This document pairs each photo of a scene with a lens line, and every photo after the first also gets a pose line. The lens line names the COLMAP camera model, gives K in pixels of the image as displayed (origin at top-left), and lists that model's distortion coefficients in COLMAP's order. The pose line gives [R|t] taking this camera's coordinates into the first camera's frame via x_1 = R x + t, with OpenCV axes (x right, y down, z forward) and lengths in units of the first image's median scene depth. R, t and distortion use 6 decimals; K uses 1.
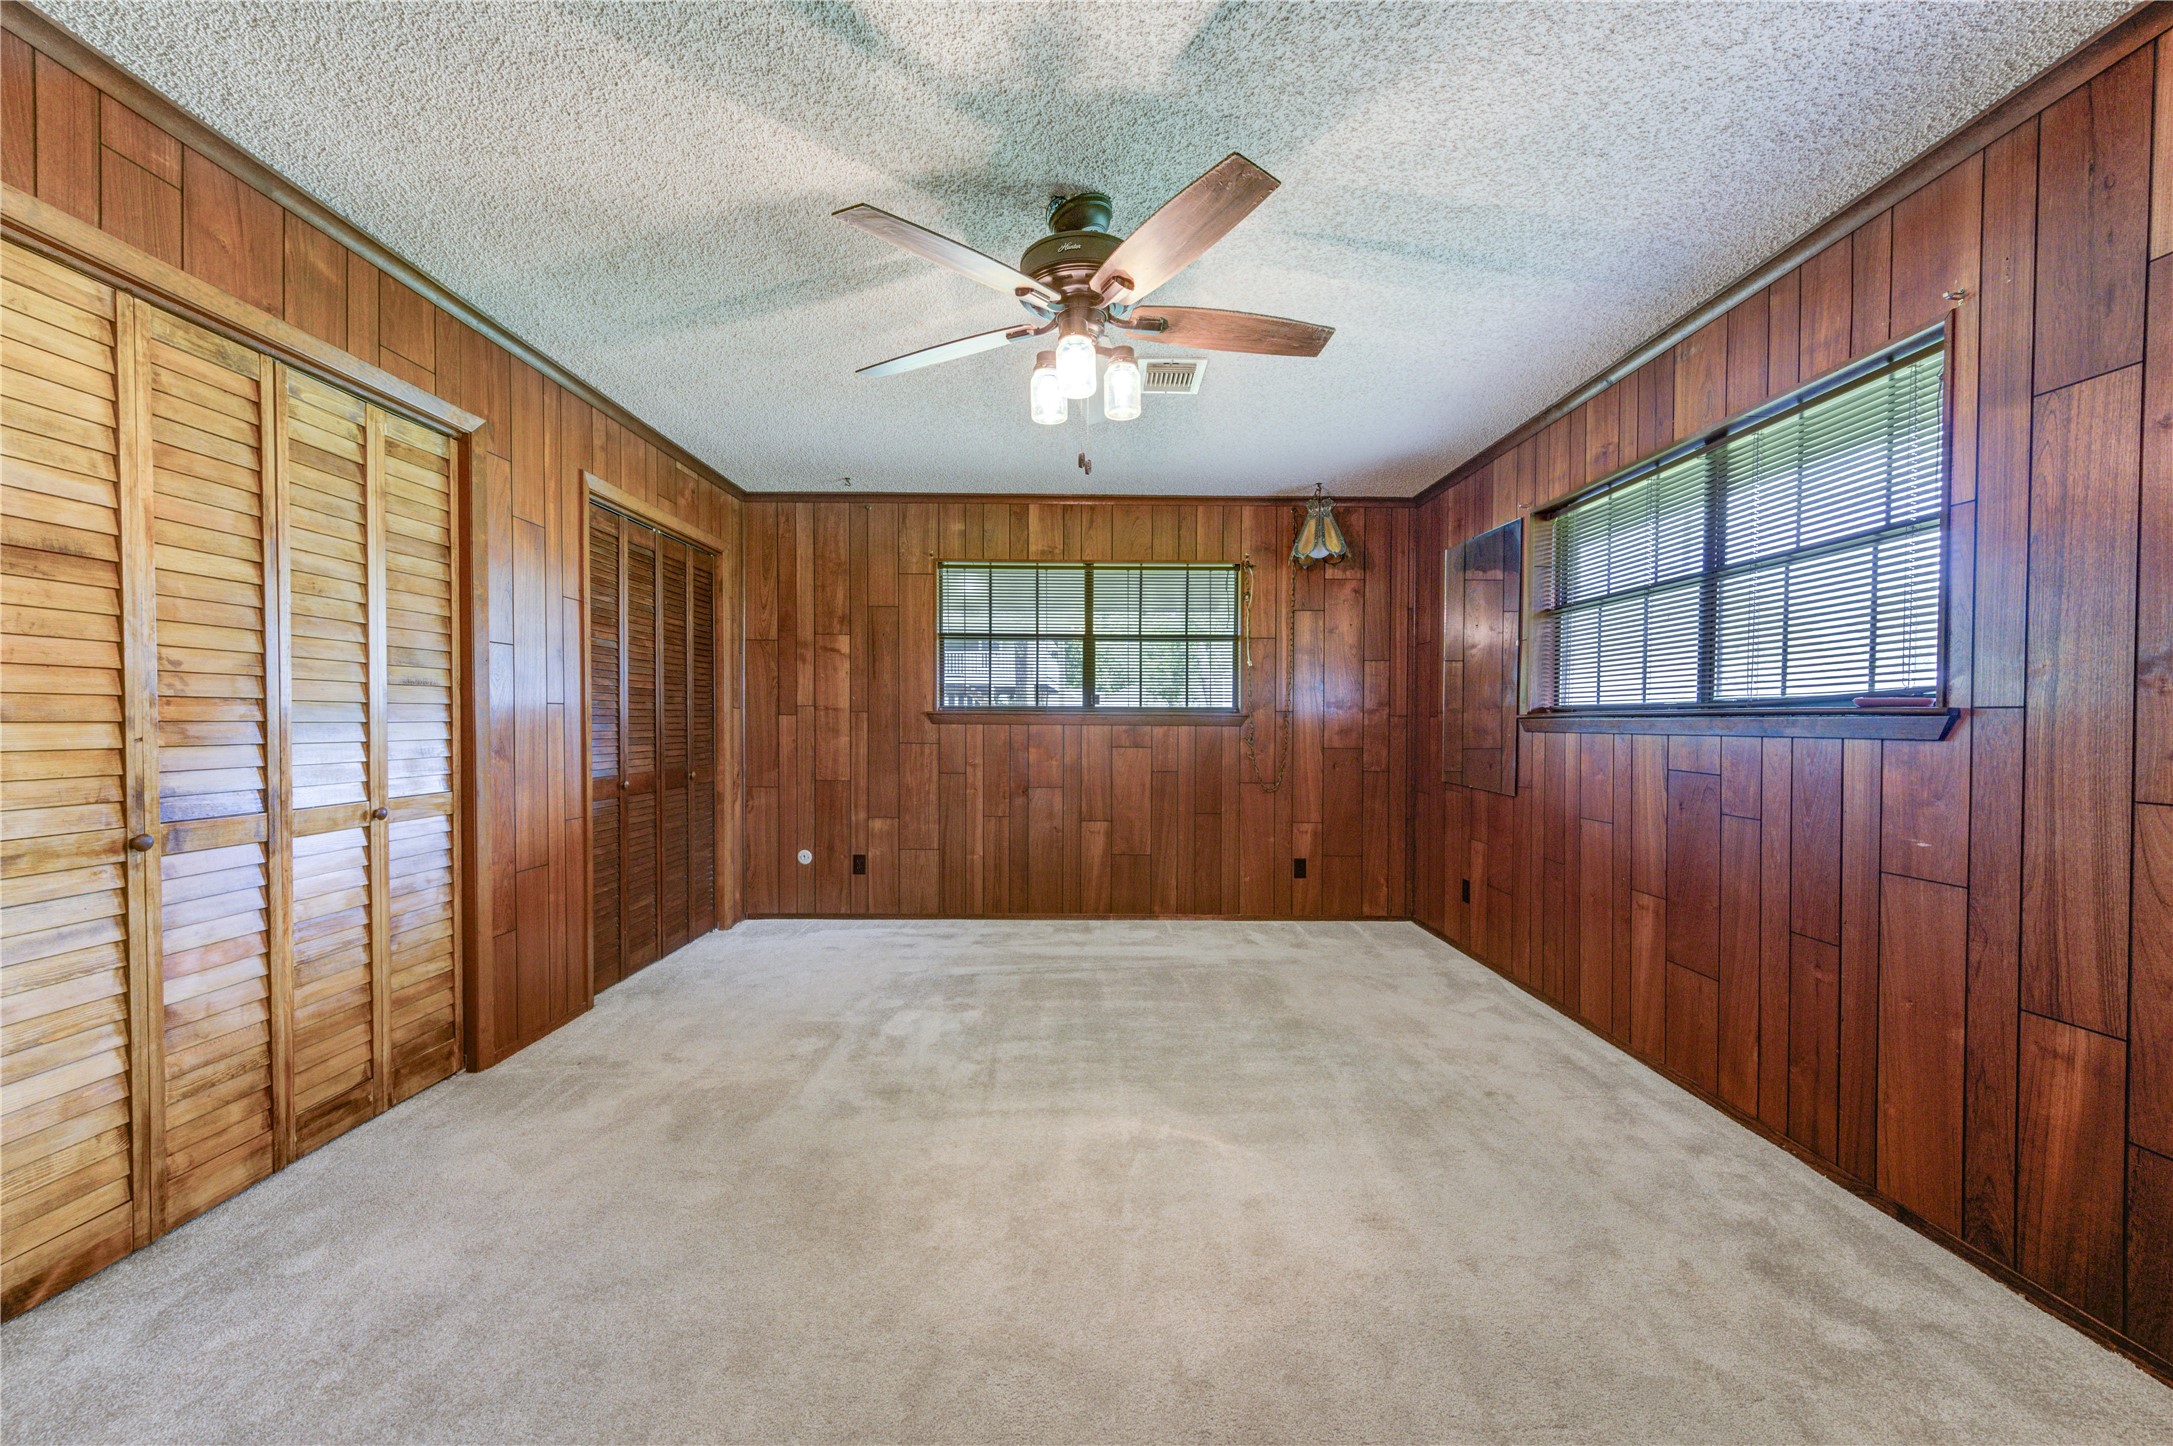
lens RADIAL K [[847.1, 0, 1092.3], [0, 847.1, 734.2], [0, 0, 1]] dist [0.001810, -0.000197]
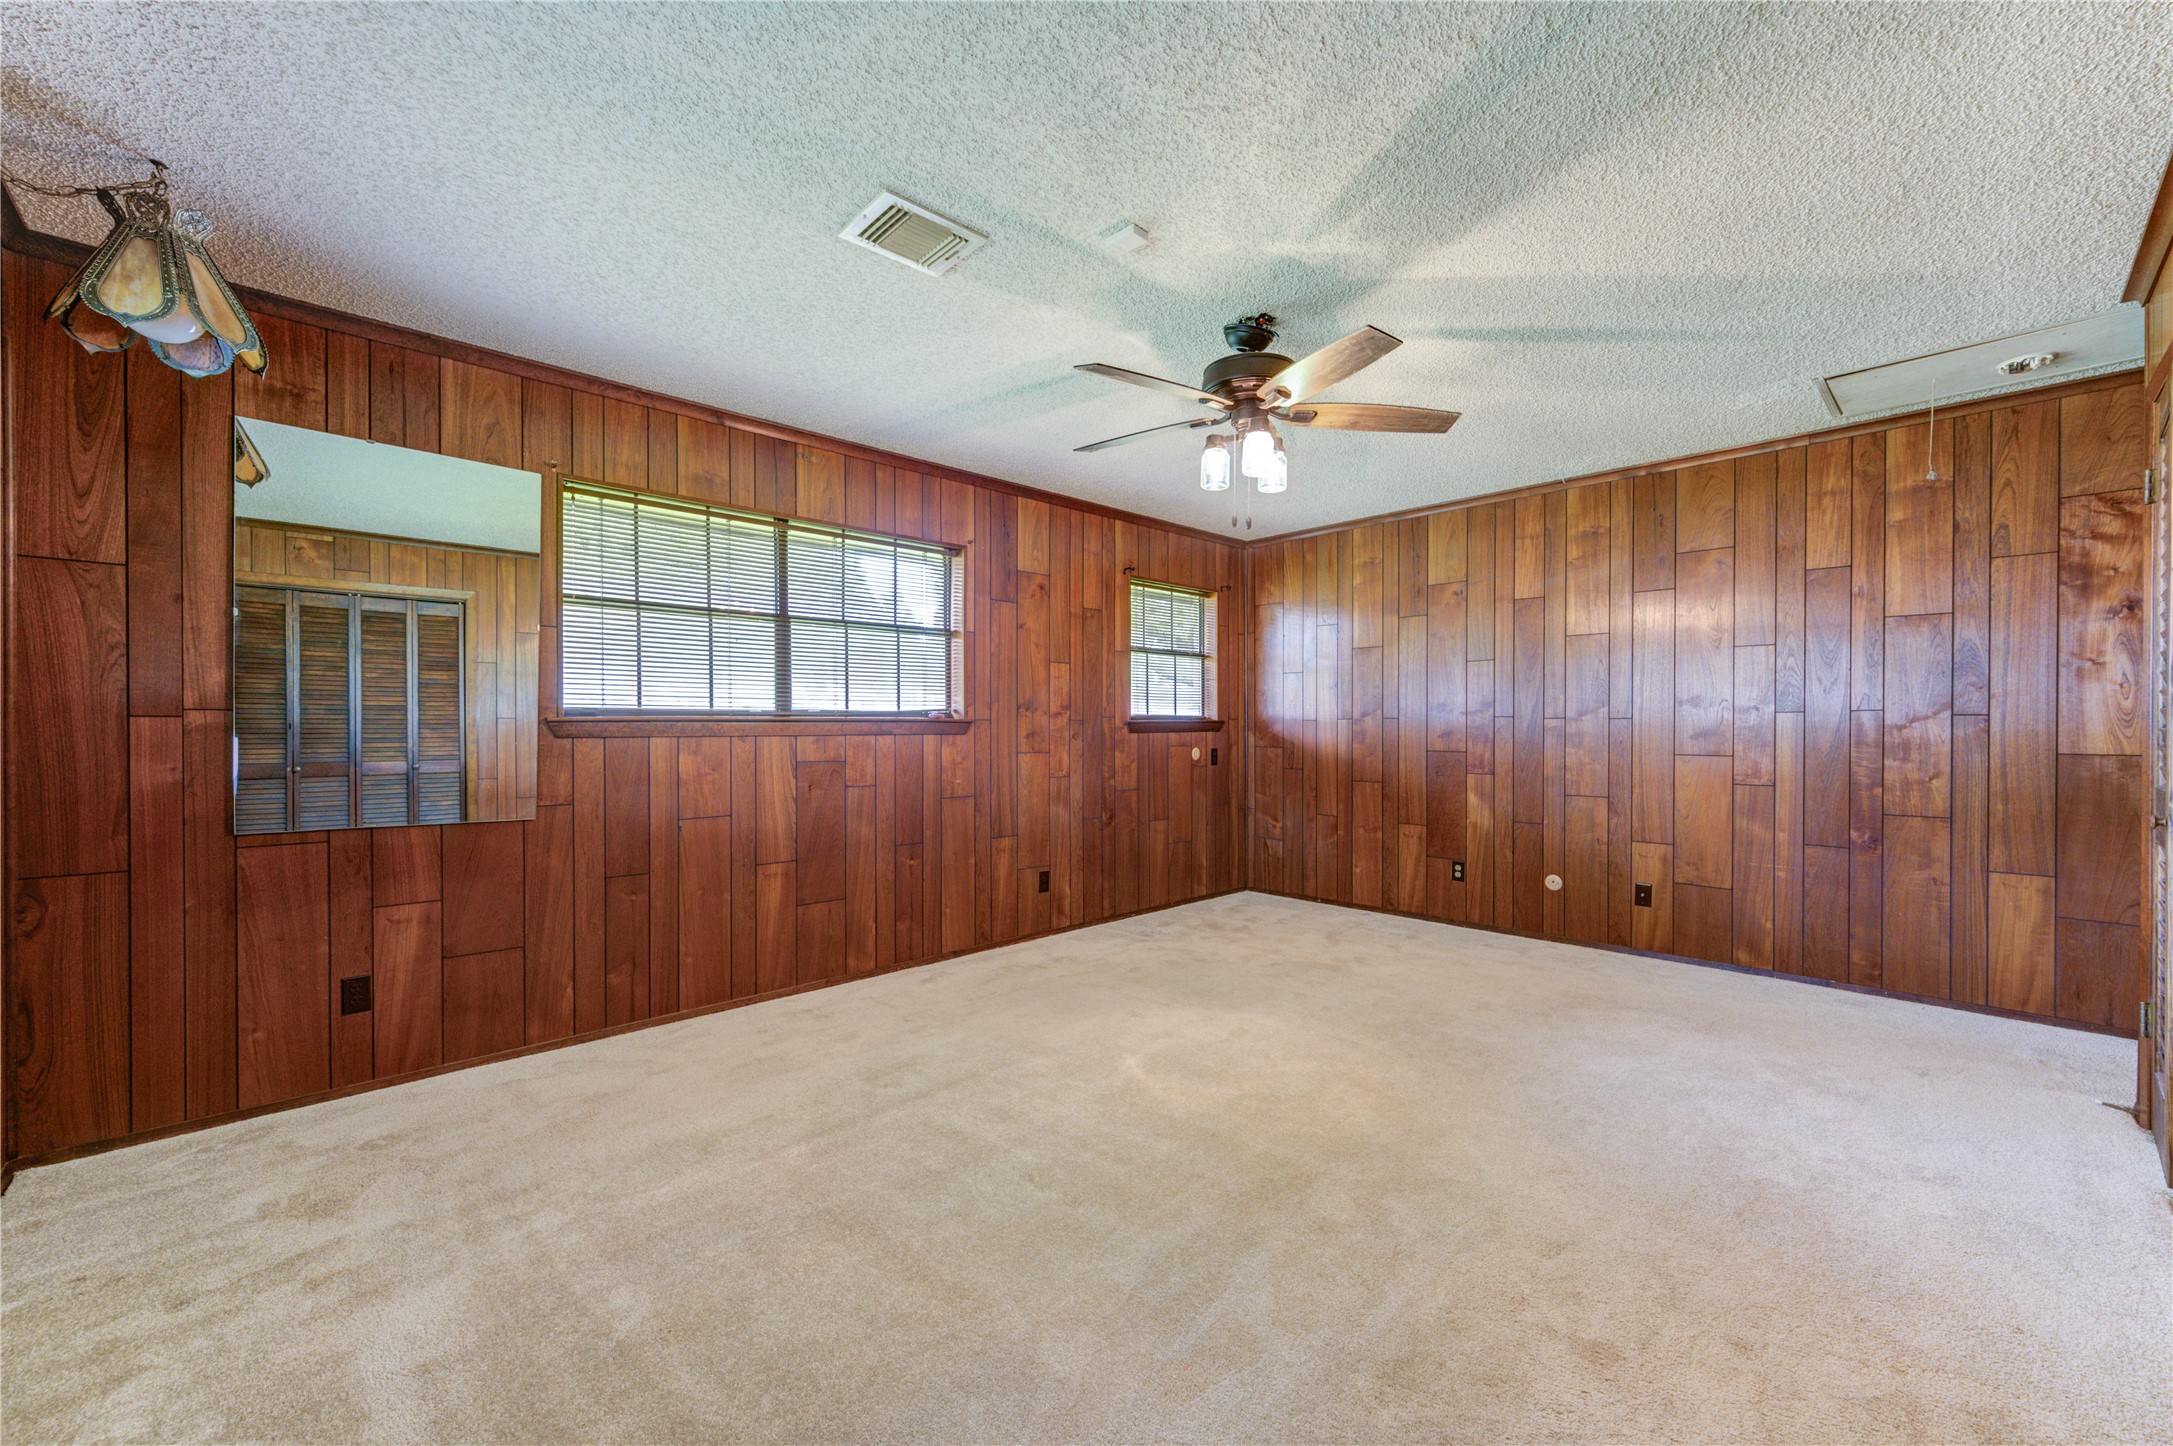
lens RADIAL K [[847.1, 0, 1092.3], [0, 847.1, 734.2], [0, 0, 1]] dist [0.001810, -0.000197]
pose [[-0.692135, -0.005838, 0.721744, -0.759291], [0.009769, 0.999800, 0.017456, -0.026242], [-0.721702, 0.019132, -0.691940, 2.014883]]
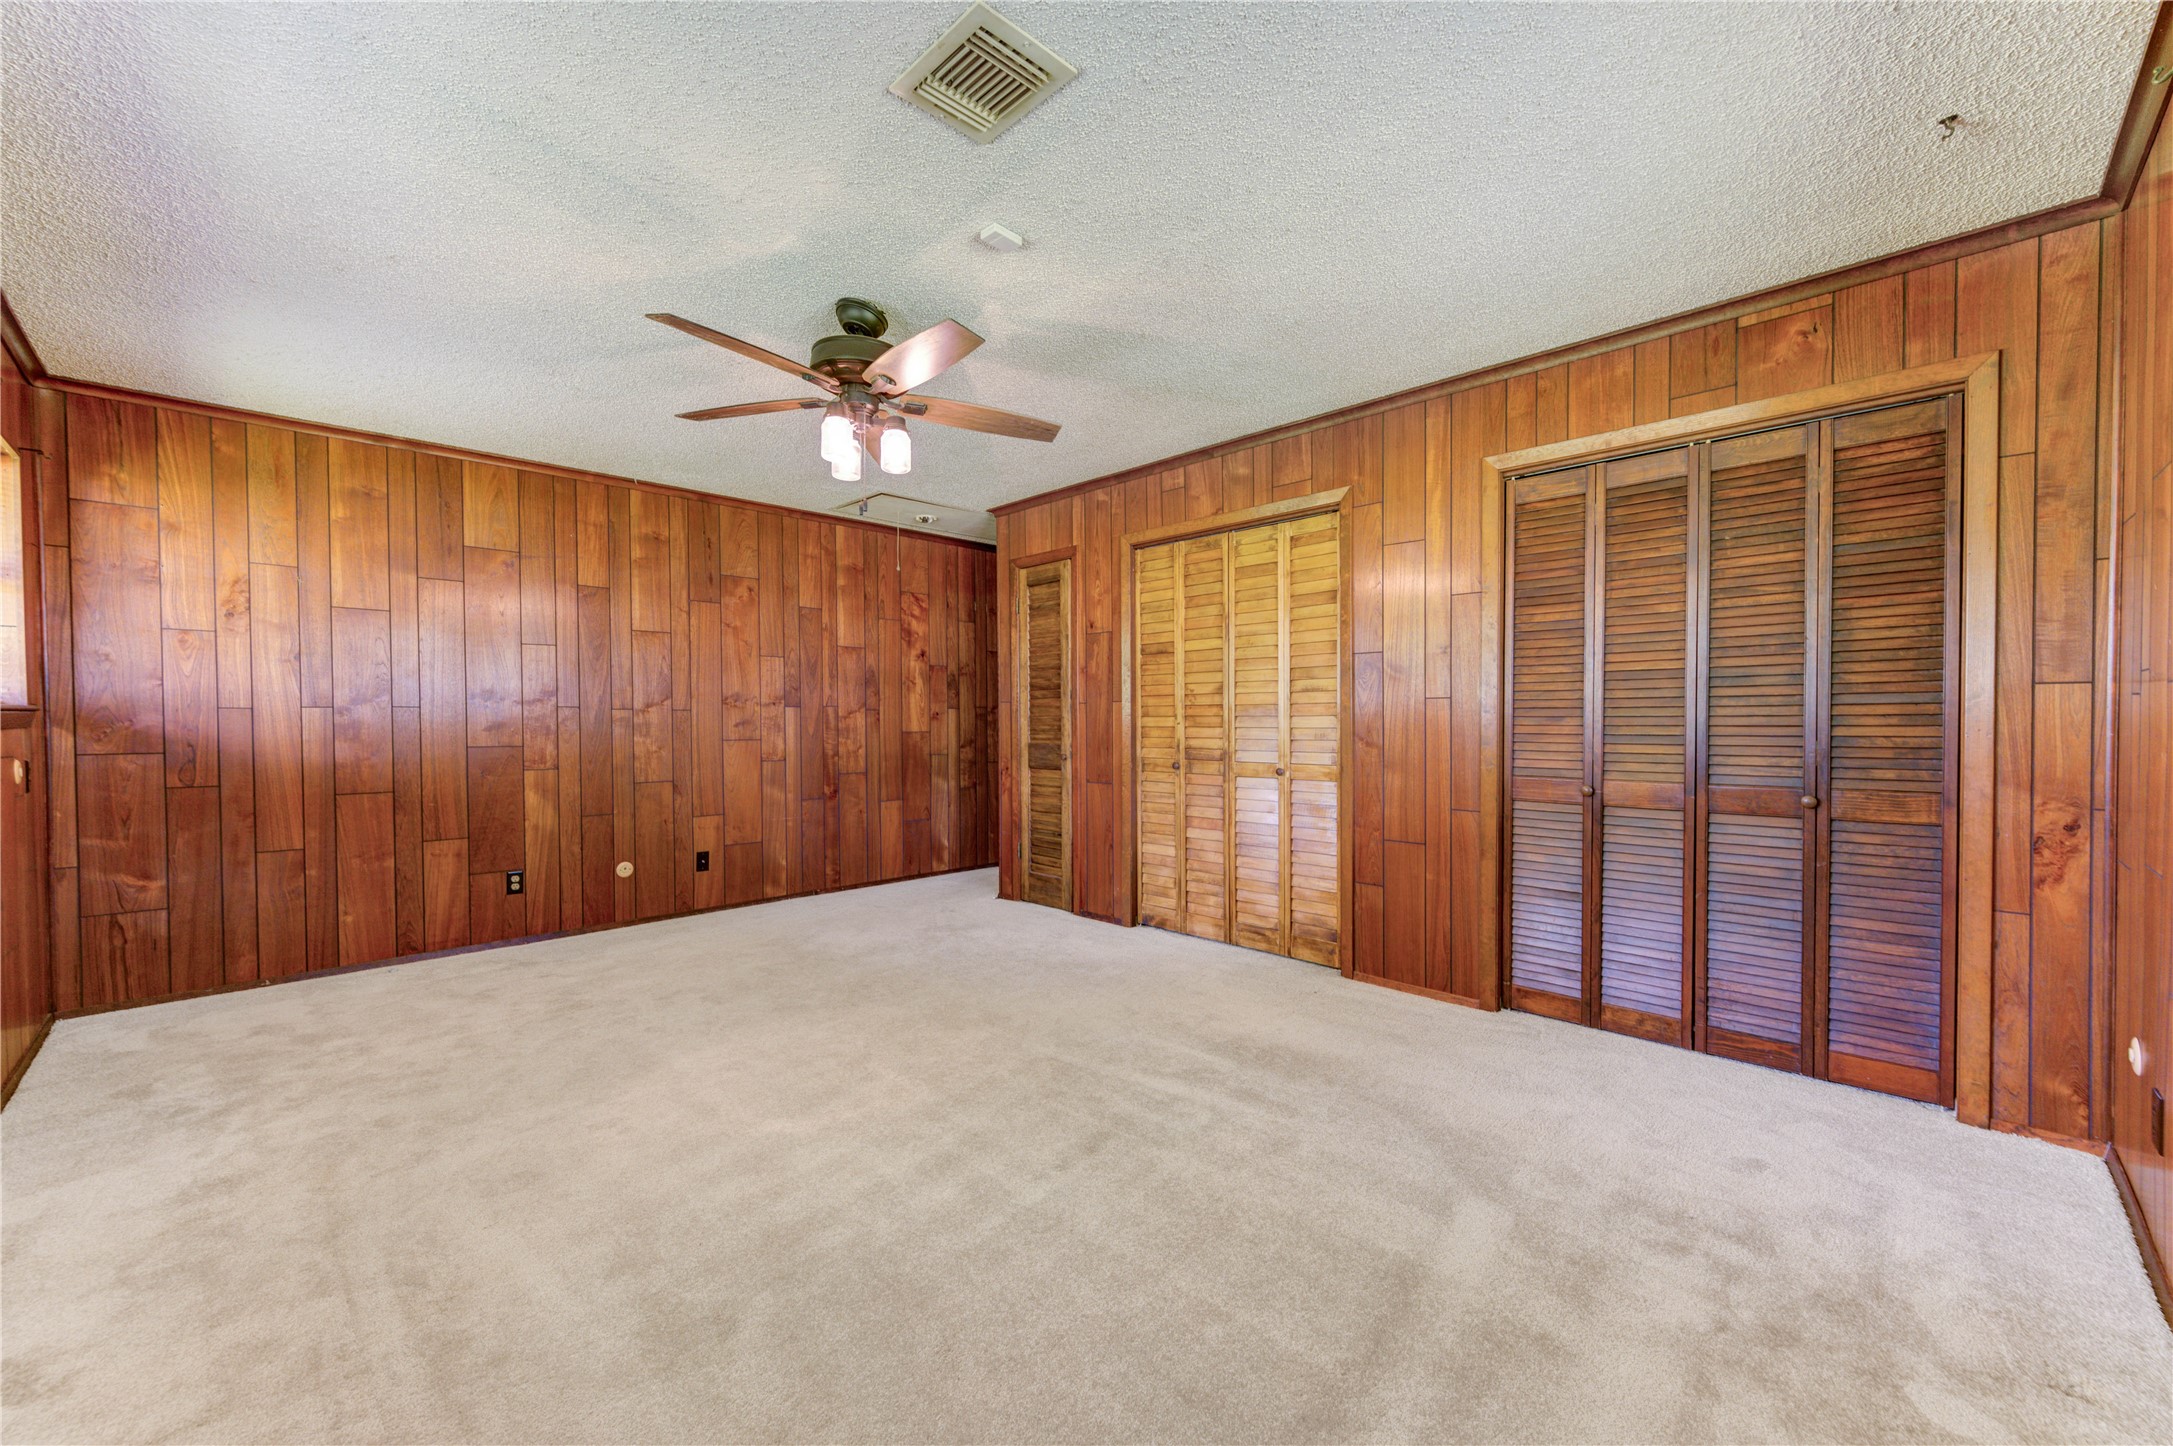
lens RADIAL K [[847.1, 0, 1092.3], [0, 847.1, 734.2], [0, 0, 1]] dist [0.001810, -0.000197]
pose [[-0.706197, 0.015890, -0.707837, 0.634633], [-0.007471, 0.999525, 0.029892, -0.027728], [0.707976, 0.026398, -0.705743, 2.098012]]
